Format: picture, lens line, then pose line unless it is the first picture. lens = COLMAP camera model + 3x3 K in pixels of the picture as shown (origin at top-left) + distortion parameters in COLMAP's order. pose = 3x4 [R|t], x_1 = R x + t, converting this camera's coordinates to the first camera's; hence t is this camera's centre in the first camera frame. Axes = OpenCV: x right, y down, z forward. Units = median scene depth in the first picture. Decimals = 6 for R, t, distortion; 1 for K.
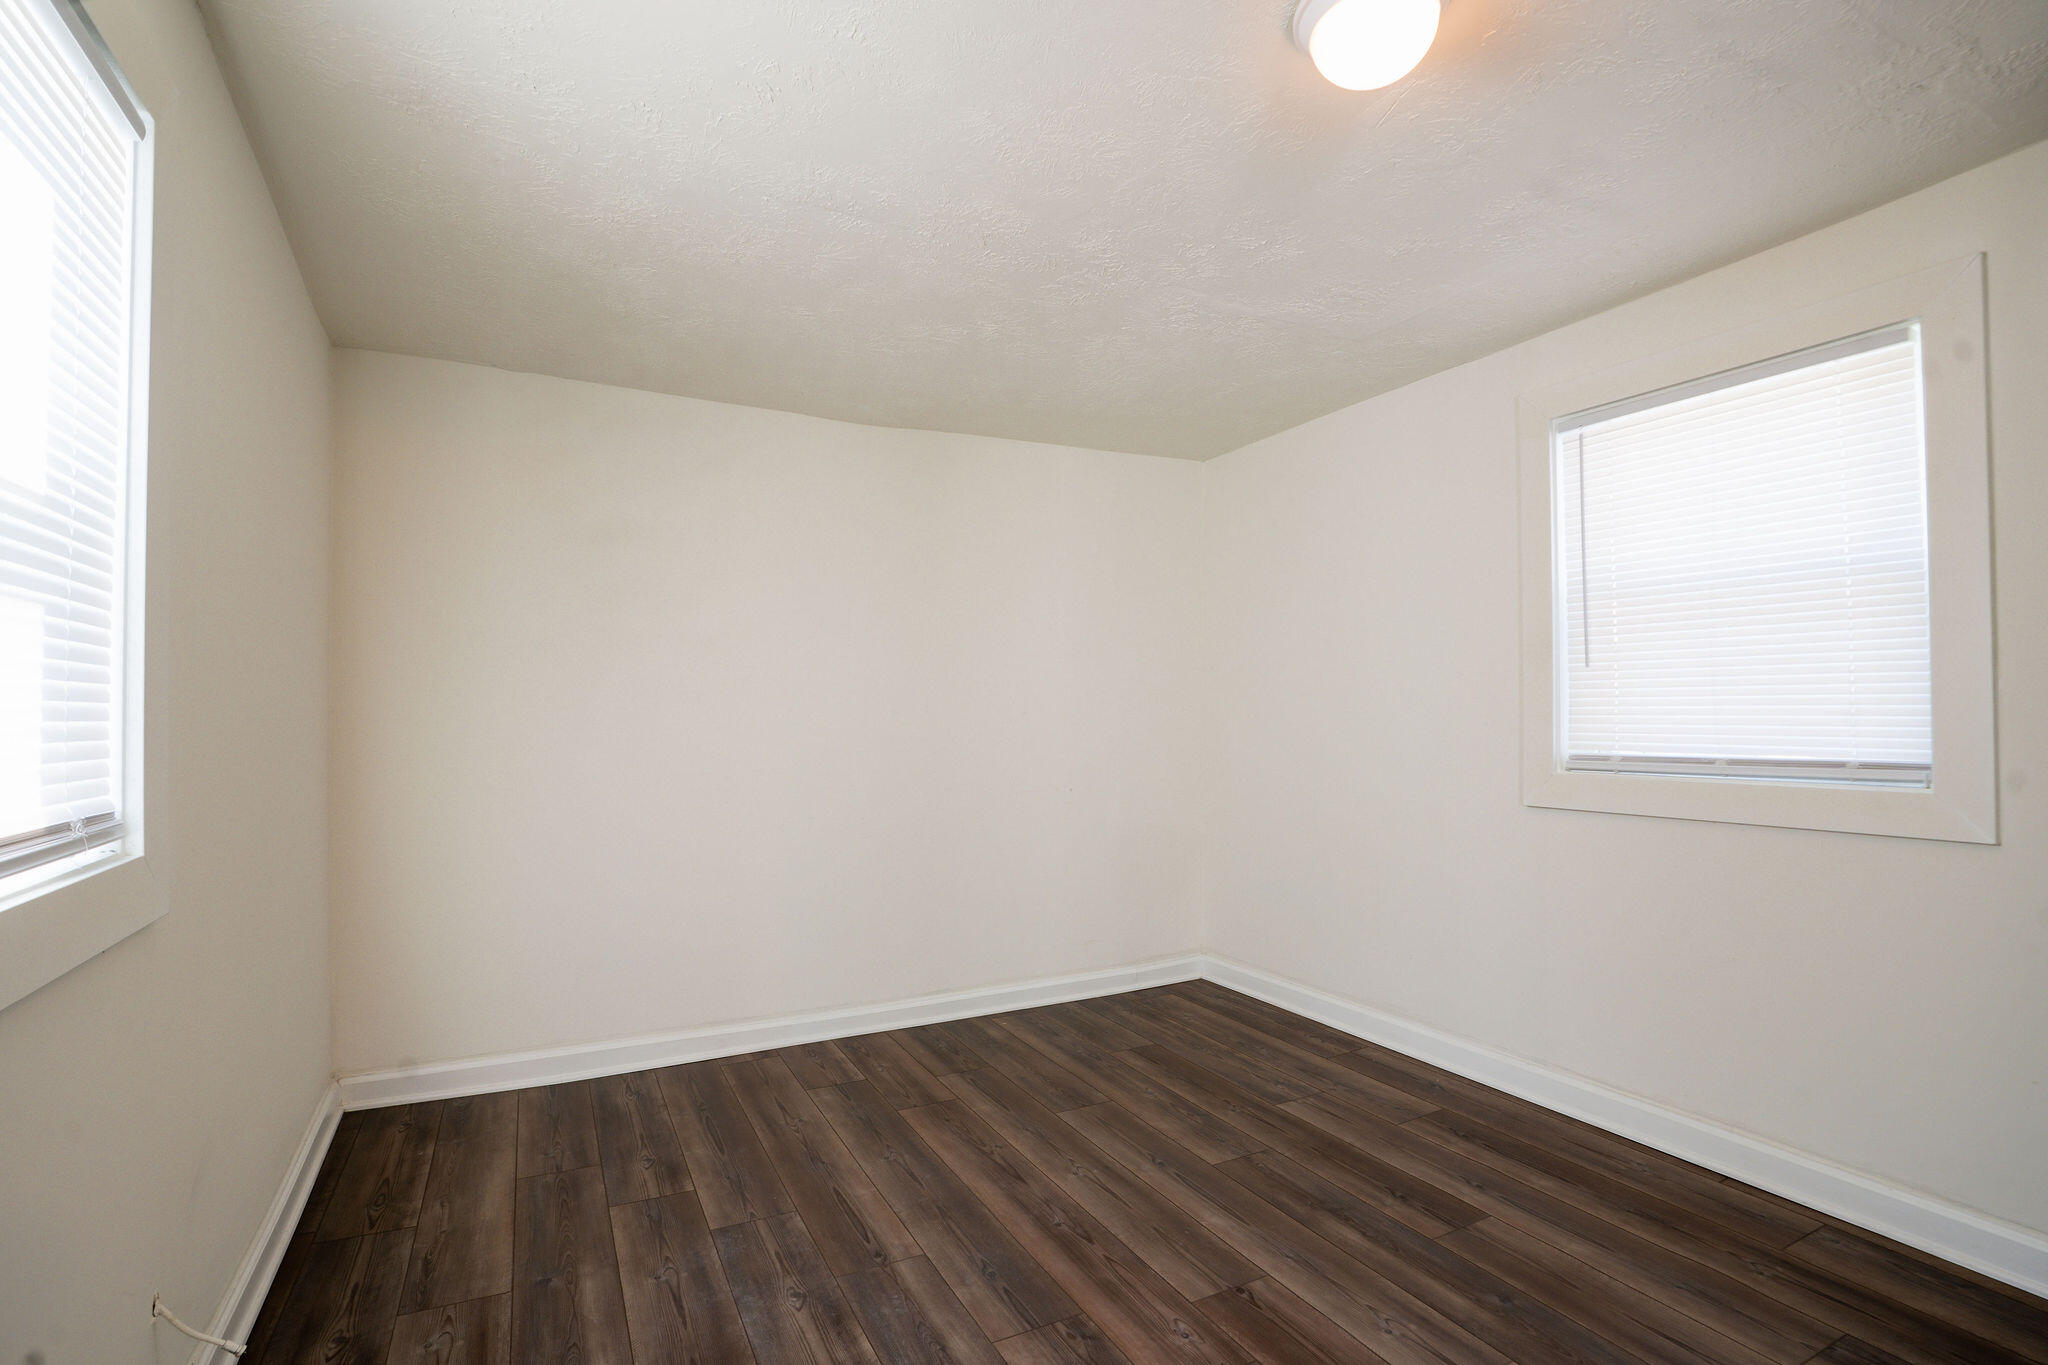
lens RADIAL K [[960.2, 0, 1022.4], [0, 960.2, 689.2], [0, 0, 1]] dist [-0.070334, 0.027328]
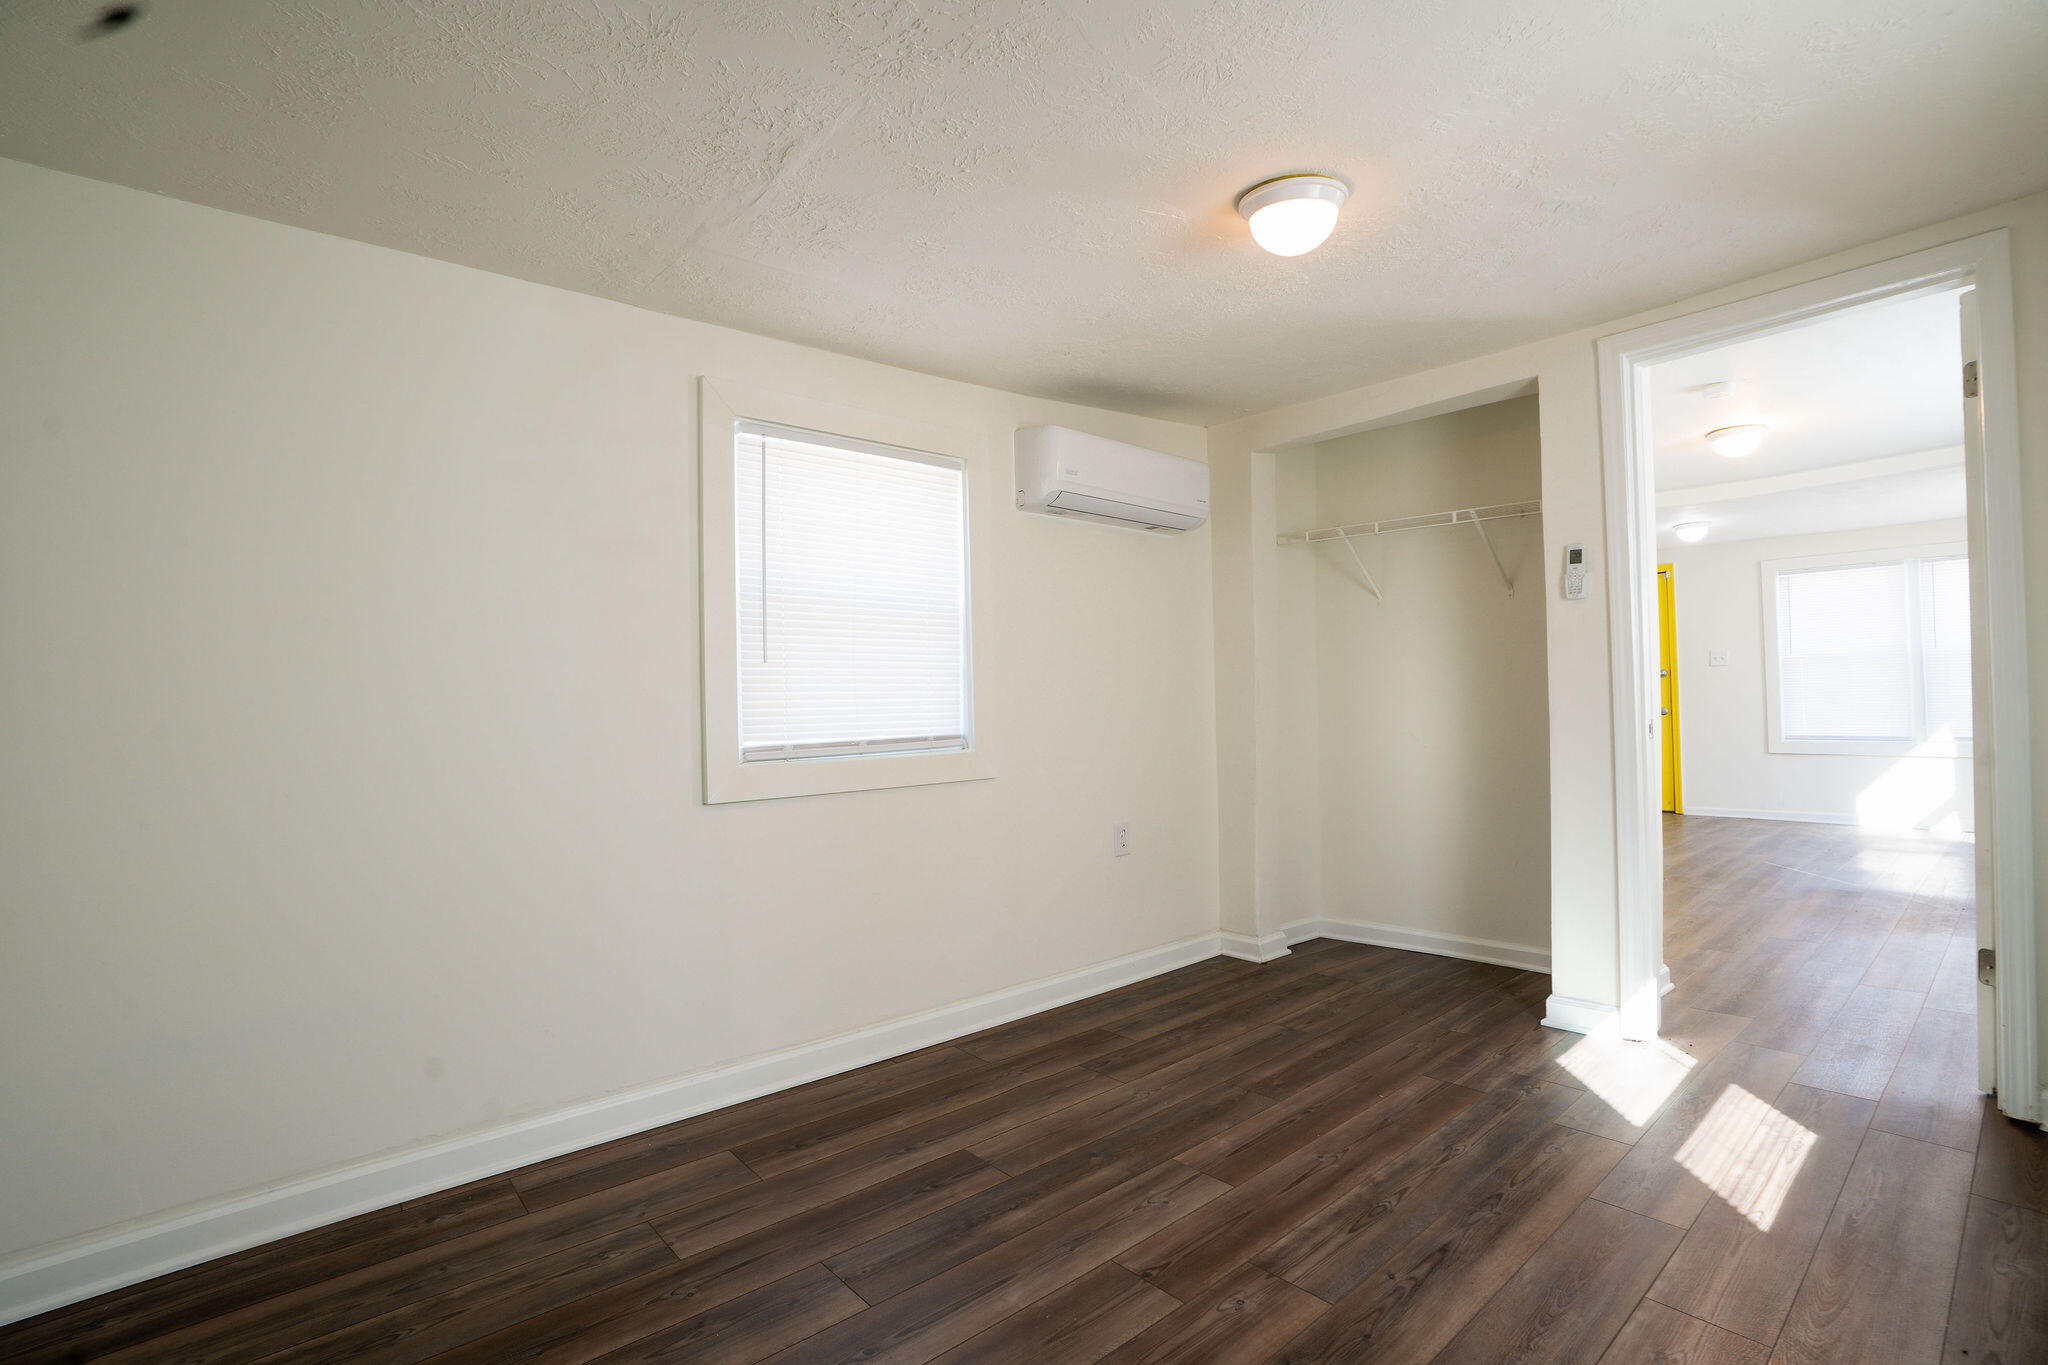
lens RADIAL K [[960.2, 0, 1022.4], [0, 960.2, 689.2], [0, 0, 1]] dist [-0.070334, 0.027328]
pose [[-0.241319, 0.020277, 0.970234, -0.573742], [-0.003567, 0.999756, -0.021782, 0.031779], [-0.970439, -0.008717, -0.241188, 1.097754]]
